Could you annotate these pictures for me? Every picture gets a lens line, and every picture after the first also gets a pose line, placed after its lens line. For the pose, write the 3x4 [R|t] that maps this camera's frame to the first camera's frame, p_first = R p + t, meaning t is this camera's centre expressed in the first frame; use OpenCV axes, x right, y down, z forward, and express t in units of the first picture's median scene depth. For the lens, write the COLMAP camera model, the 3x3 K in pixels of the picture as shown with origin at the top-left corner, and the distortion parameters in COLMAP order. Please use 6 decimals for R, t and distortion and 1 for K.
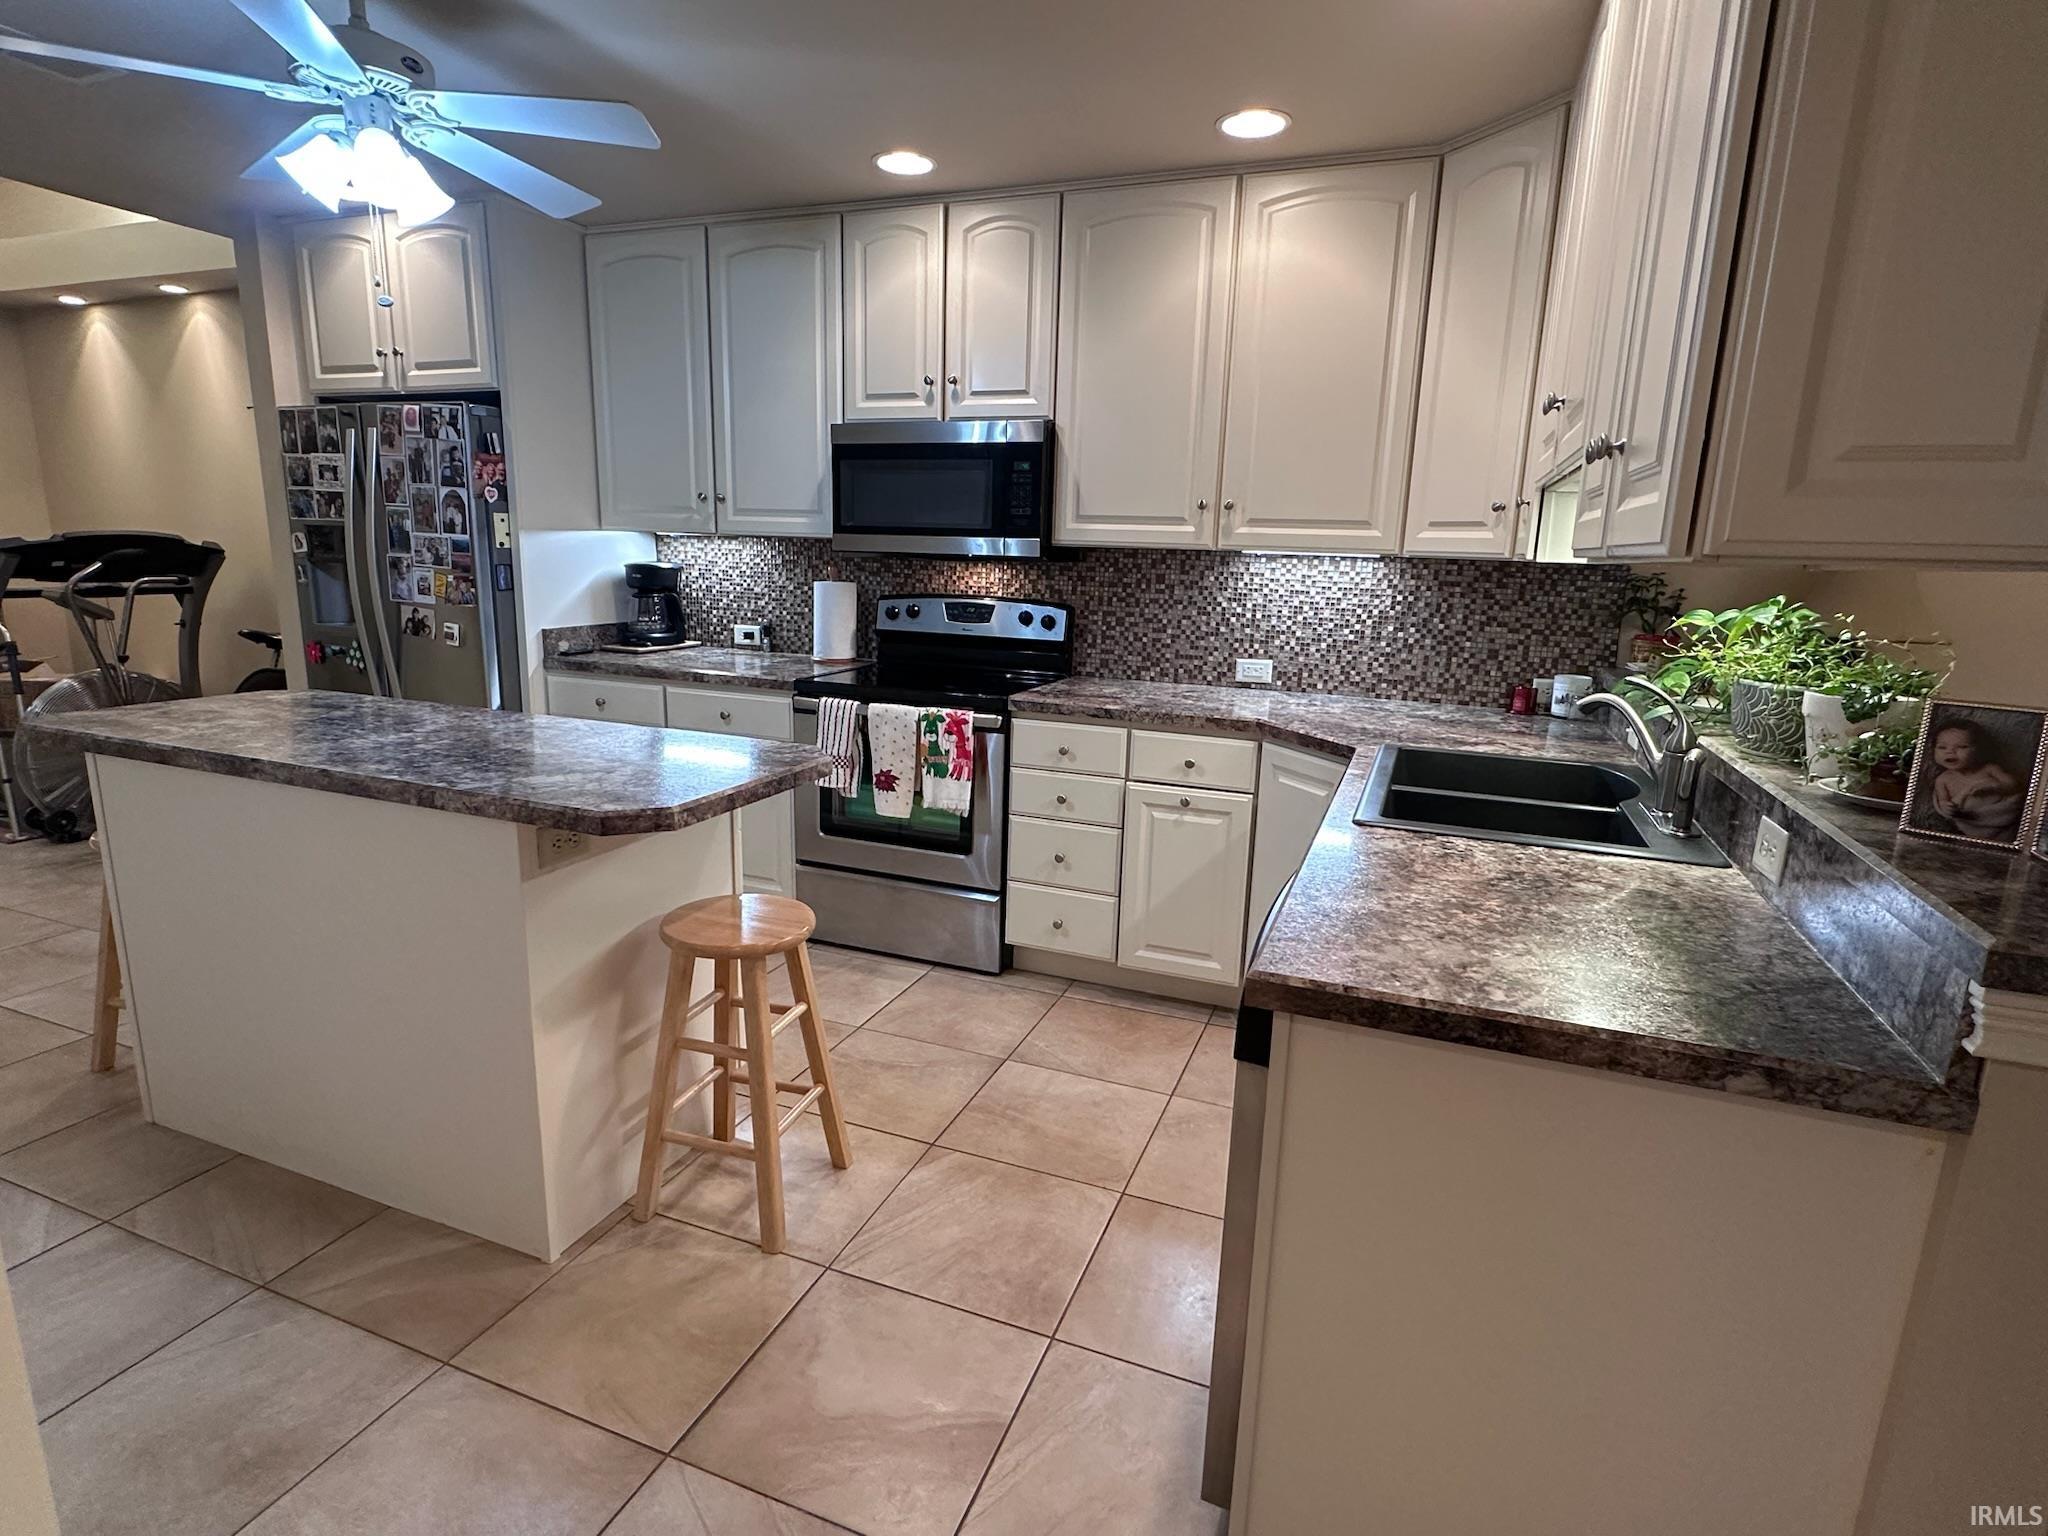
lens RADIAL K [[1052.6, 0, 1024.0], [0, 1052.6, 768.0], [0, 0, 1]] dist [0.001112, 0.000759]
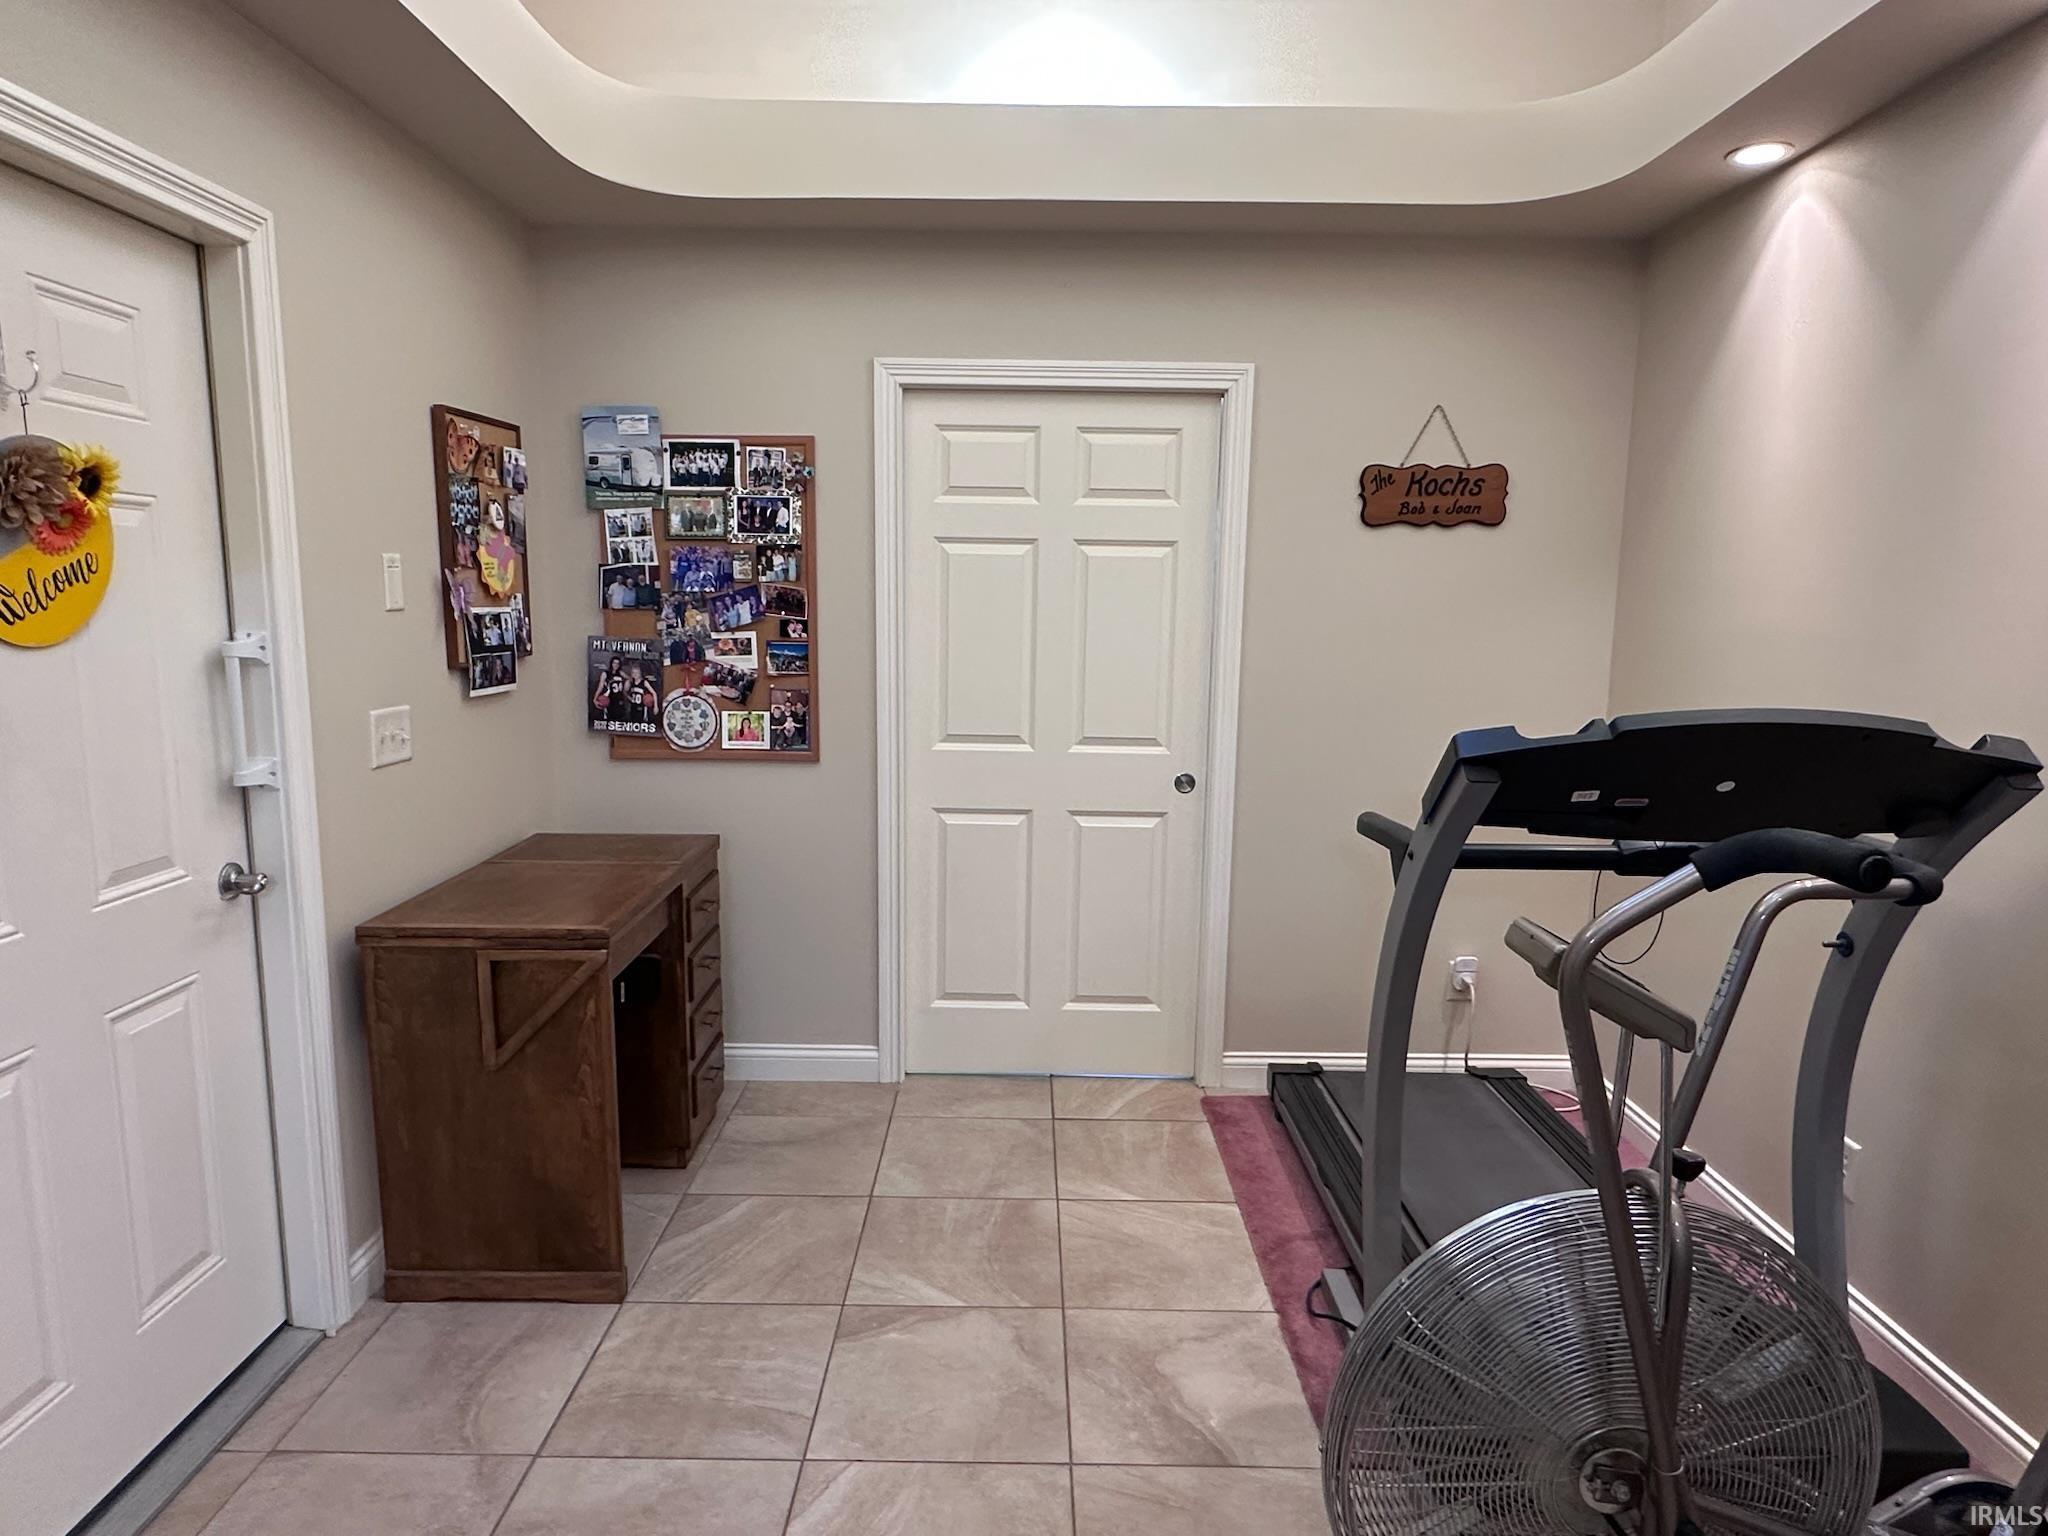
lens RADIAL K [[1208.0, 0, 1024.0], [0, 1208.0, 768.0], [0, 0, 1]] dist [-0.001886, -0.000556]
pose [[0.358422, 0.115753, -0.926356, -0.606544], [-0.202140, 0.978366, 0.044040, -0.182314], [0.911412, 0.171469, 0.374067, 0.671941]]
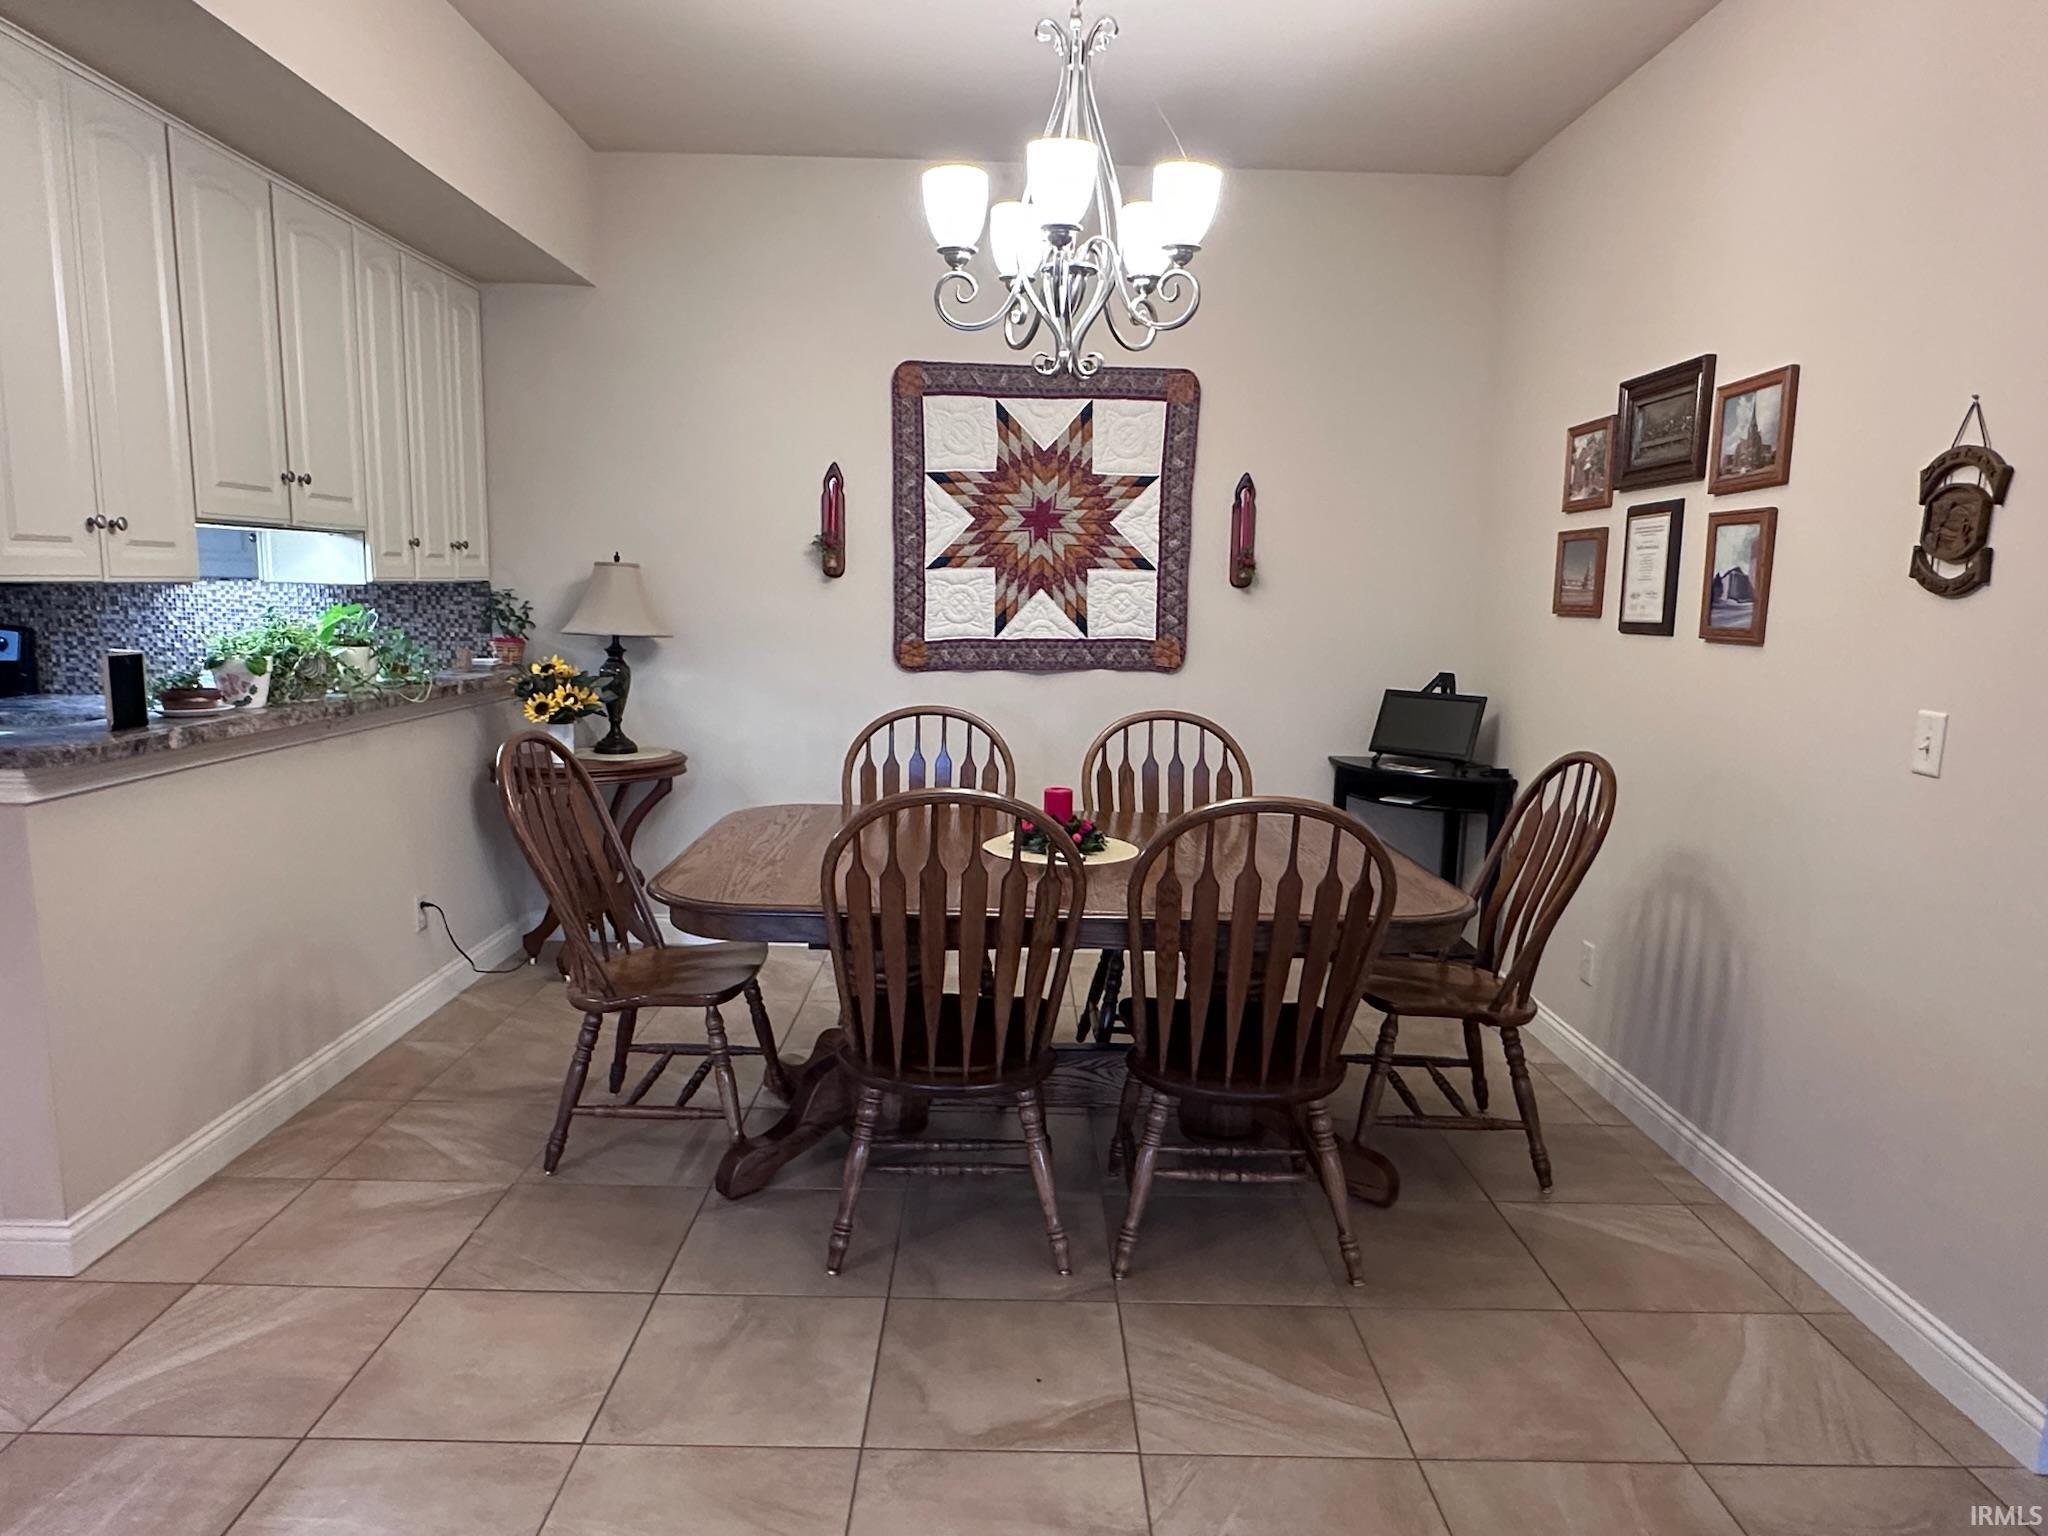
lens RADIAL K [[1304.0, 0, 1024.0], [0, 1304.0, 768.0], [0, 0, 1]] dist [-0.000977, 0.000595]
pose [[0.929633, -0.060036, 0.363563, 0.517270], [0.081596, 0.995684, -0.044222, 0.133415], [-0.359339, 0.070775, 0.930519, -0.603285]]
